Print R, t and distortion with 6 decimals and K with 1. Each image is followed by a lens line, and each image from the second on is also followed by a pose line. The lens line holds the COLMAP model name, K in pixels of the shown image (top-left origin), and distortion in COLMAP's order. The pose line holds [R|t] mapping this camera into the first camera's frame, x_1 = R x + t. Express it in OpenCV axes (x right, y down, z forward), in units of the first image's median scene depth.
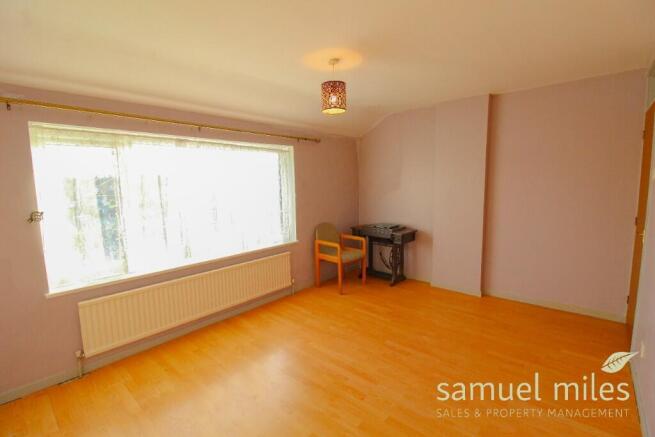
lens RADIAL K [[317.3, 0, 319.1], [0, 317.3, 216.2], [0, 0, 1]] dist [-0.000001, -0.016231]
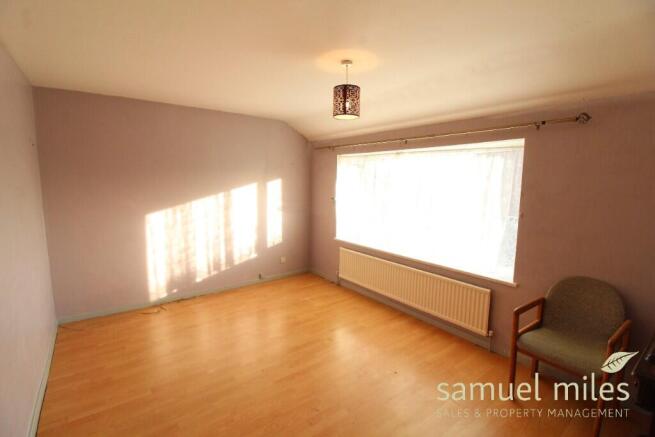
lens RADIAL K [[317.3, 0, 319.1], [0, 317.3, 216.2], [0, 0, 1]] dist [-0.000001, -0.016231]
pose [[-0.232831, 0.120926, -0.964970, 0.809769], [-0.118558, 0.981309, 0.151580, -0.138152], [0.965264, 0.149697, -0.214142, 0.927549]]
